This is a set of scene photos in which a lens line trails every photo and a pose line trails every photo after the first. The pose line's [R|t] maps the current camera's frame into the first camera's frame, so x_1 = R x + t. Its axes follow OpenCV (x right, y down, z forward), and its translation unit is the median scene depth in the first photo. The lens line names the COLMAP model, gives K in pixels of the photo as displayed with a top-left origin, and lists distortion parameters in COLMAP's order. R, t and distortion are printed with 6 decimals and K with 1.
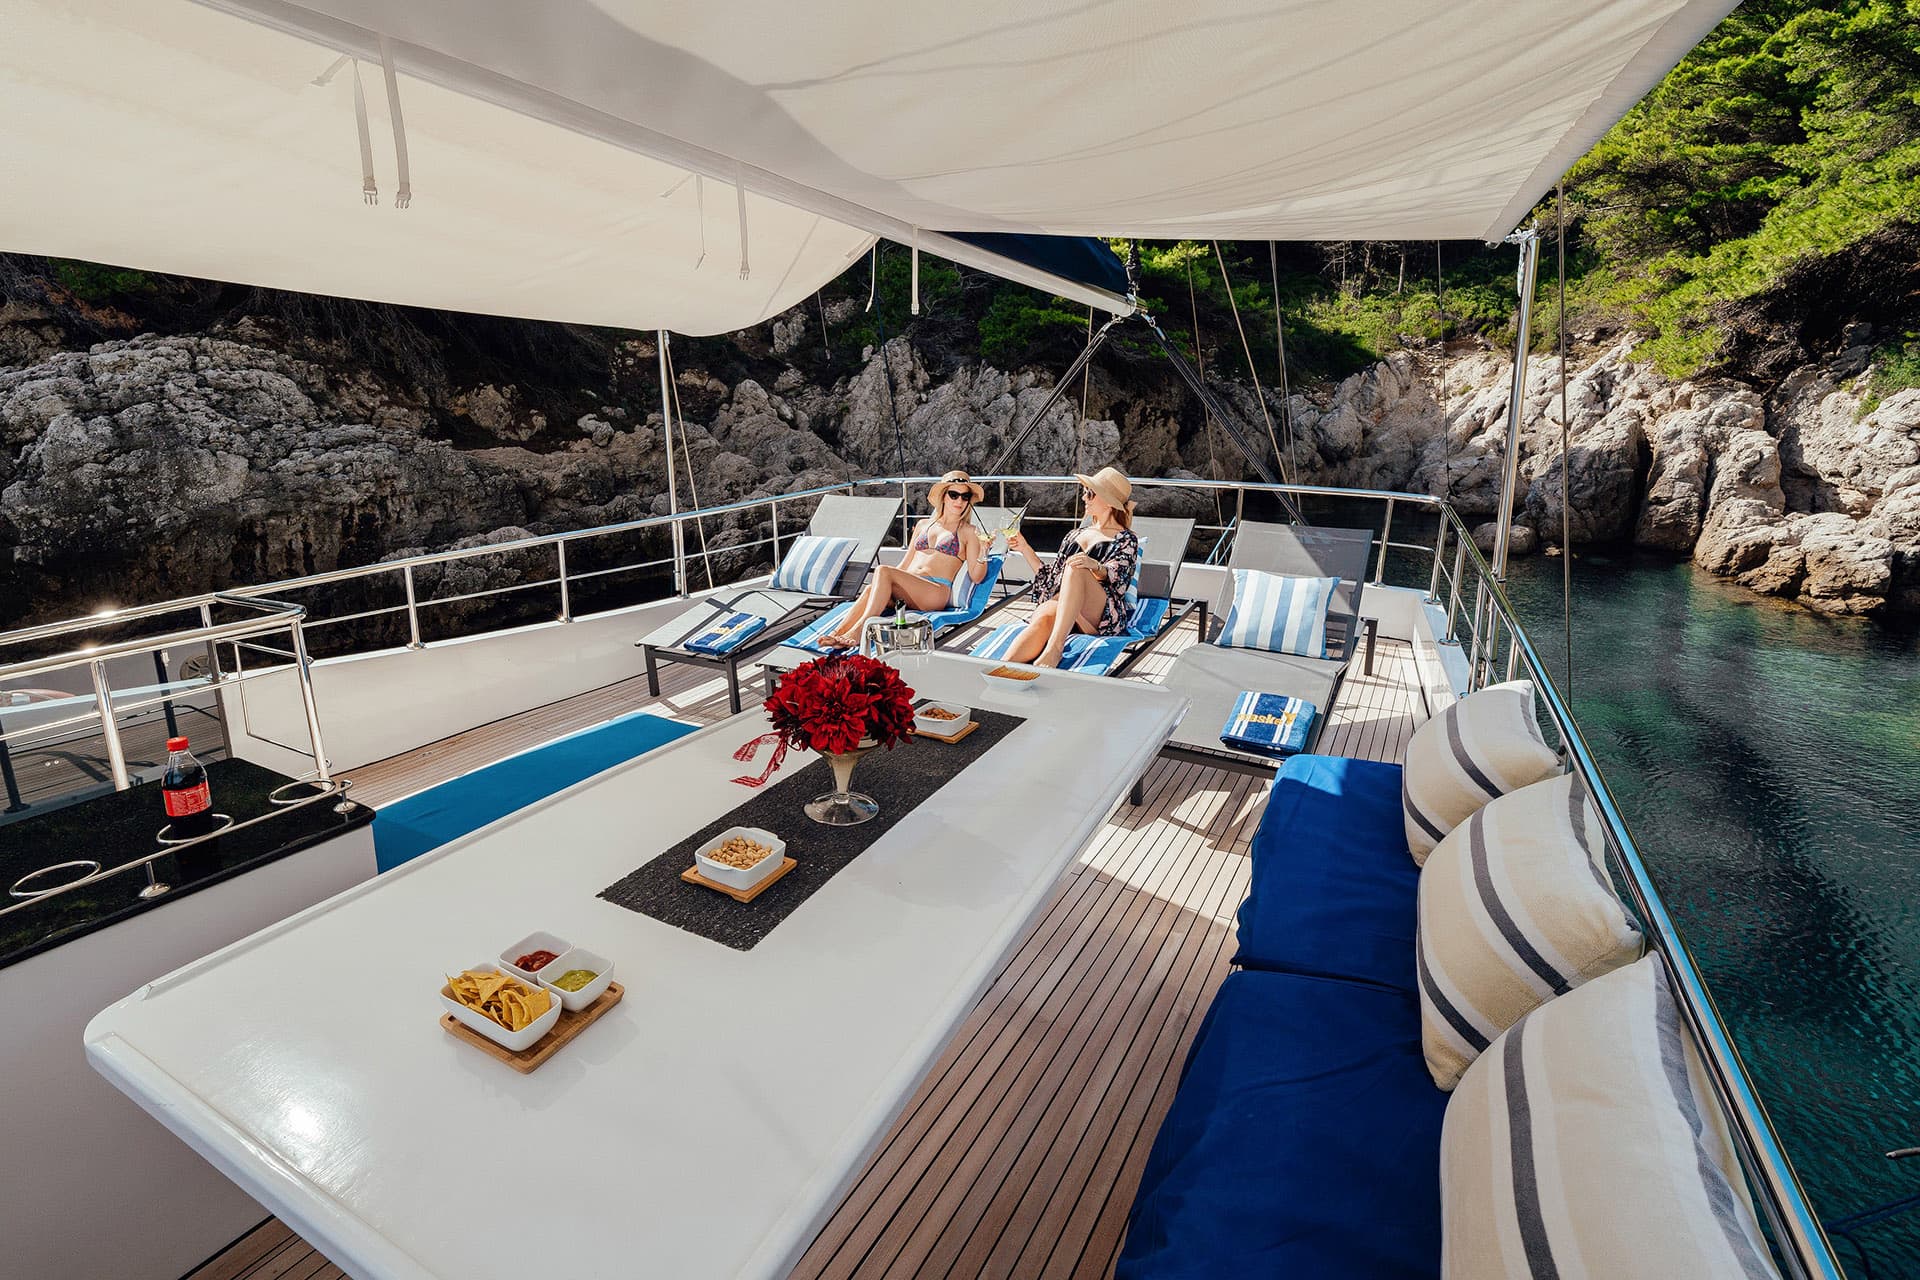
lens RADIAL K [[922.8, 0, 876.9], [0, 922.8, 587.1], [0, 0, 1]] dist [0.002548, -0.000865]
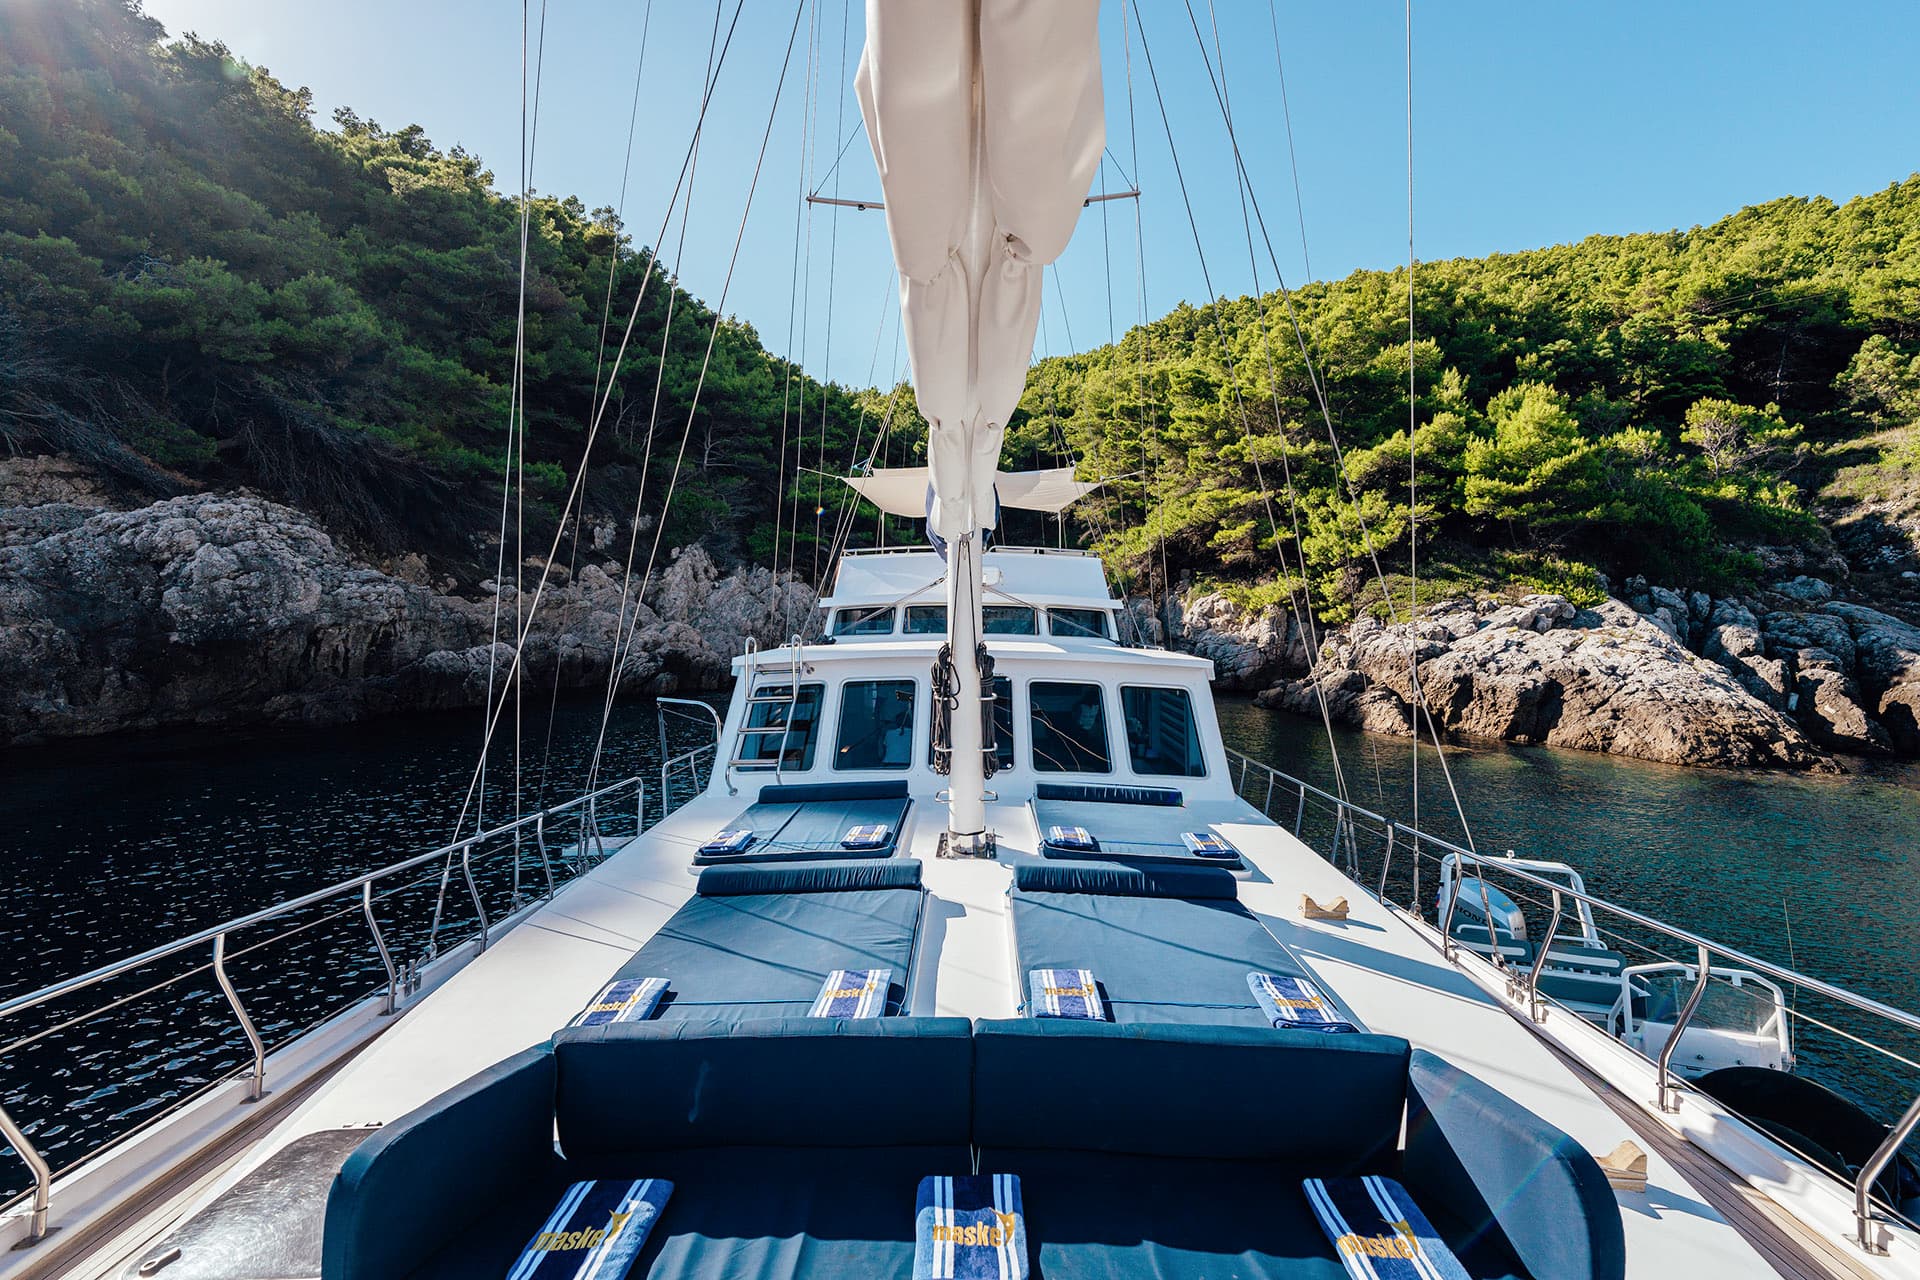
lens RADIAL K [[822.1, 0, 977.3], [0, 822.1, 636.7], [0, 0, 1]] dist [0.000800, -0.000050]
pose [[0.872227, 0.017685, 0.488781, -0.382977], [0.071220, 0.984102, -0.162700, 0.198103], [-0.483888, 0.176722, 0.857101, -0.508878]]
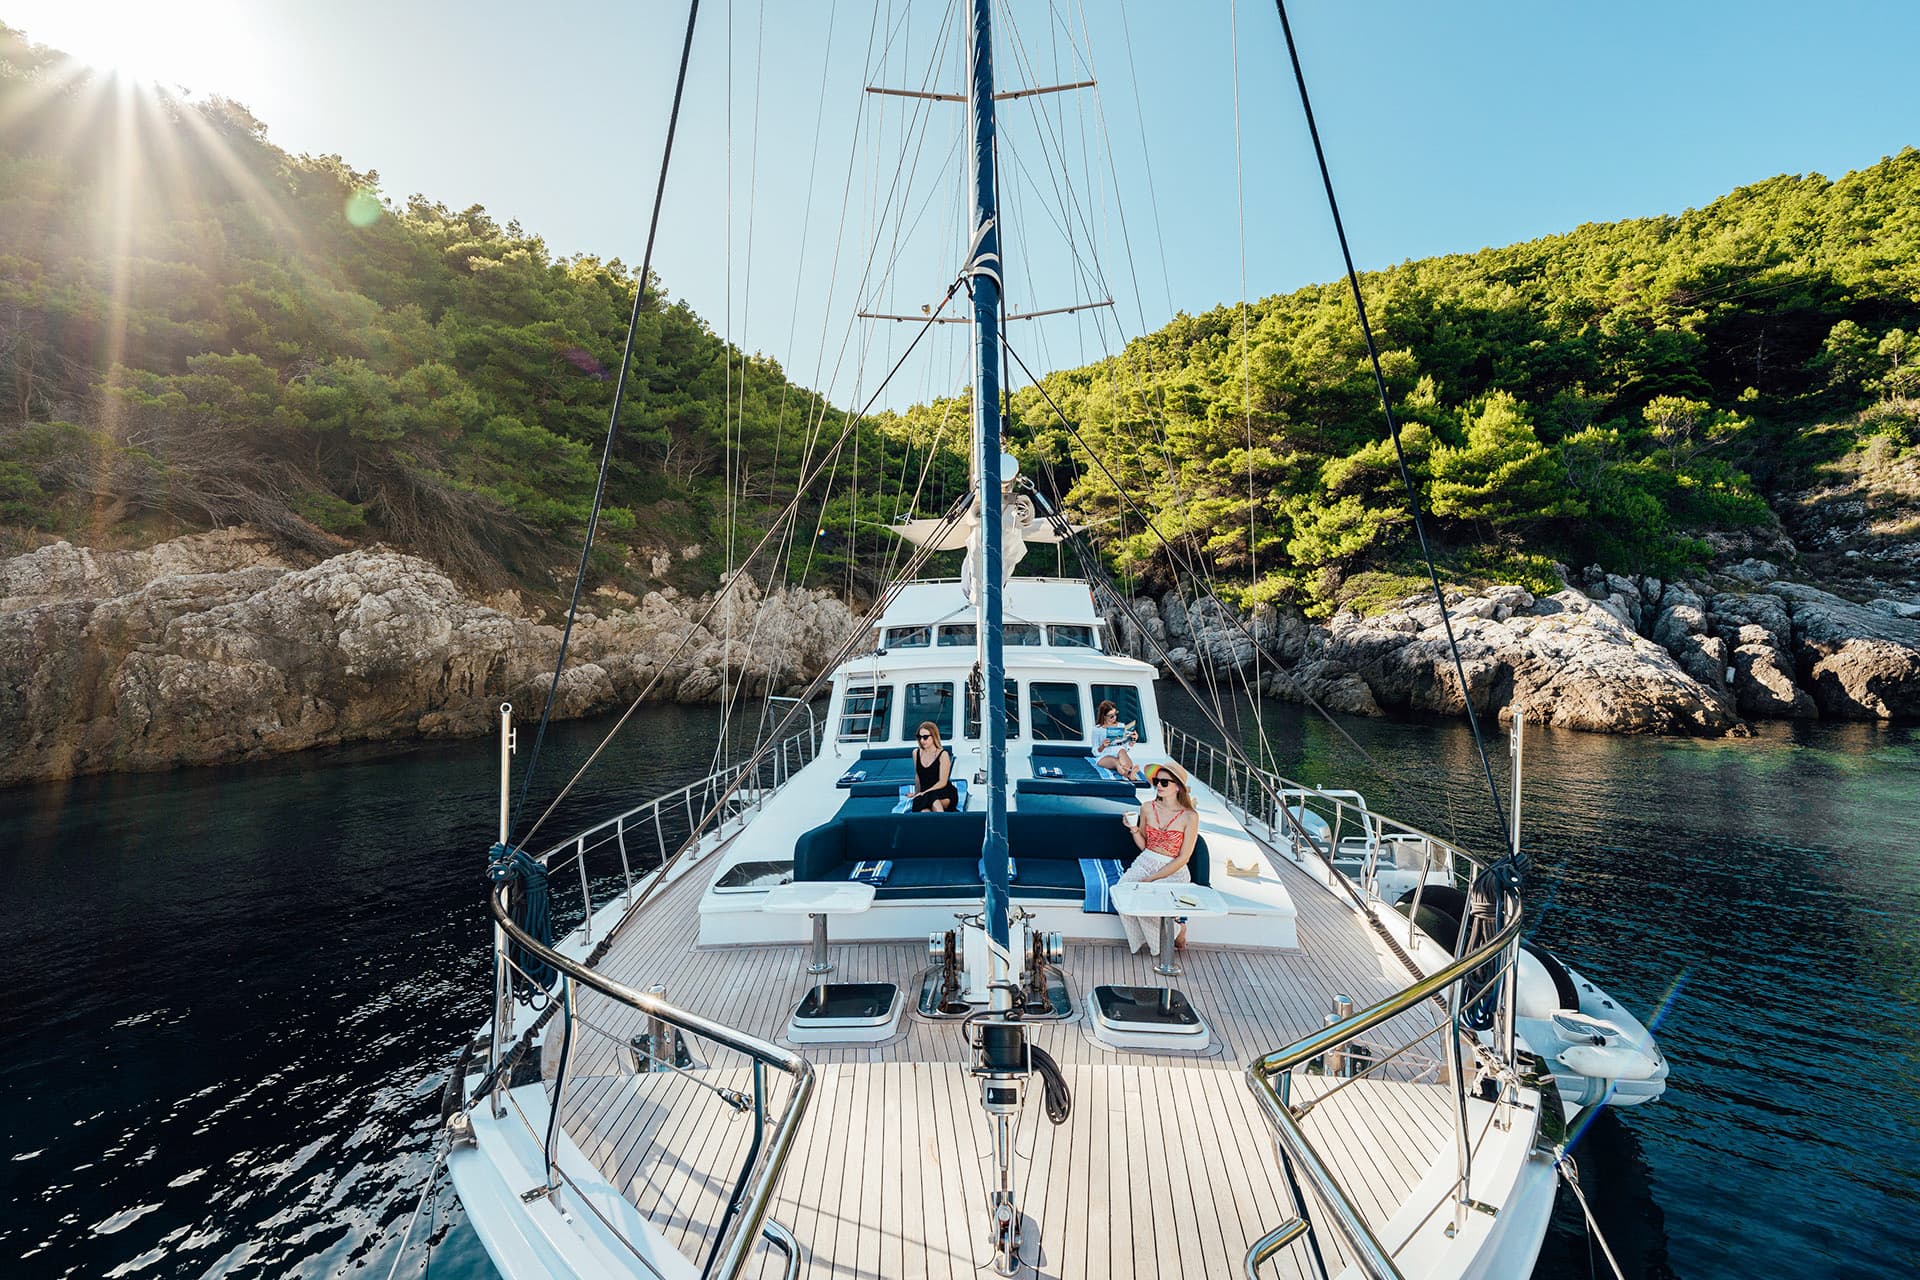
lens RADIAL K [[796.6, 0, 962.6], [0, 796.6, 633.6], [0, 0, 1]] dist [0.001487, 0.000188]
pose [[0.892387, -0.012323, 0.451104, -0.458590], [0.101087, 0.979683, -0.173210, 0.215928], [-0.439804, 0.200171, 0.875502, -0.656279]]
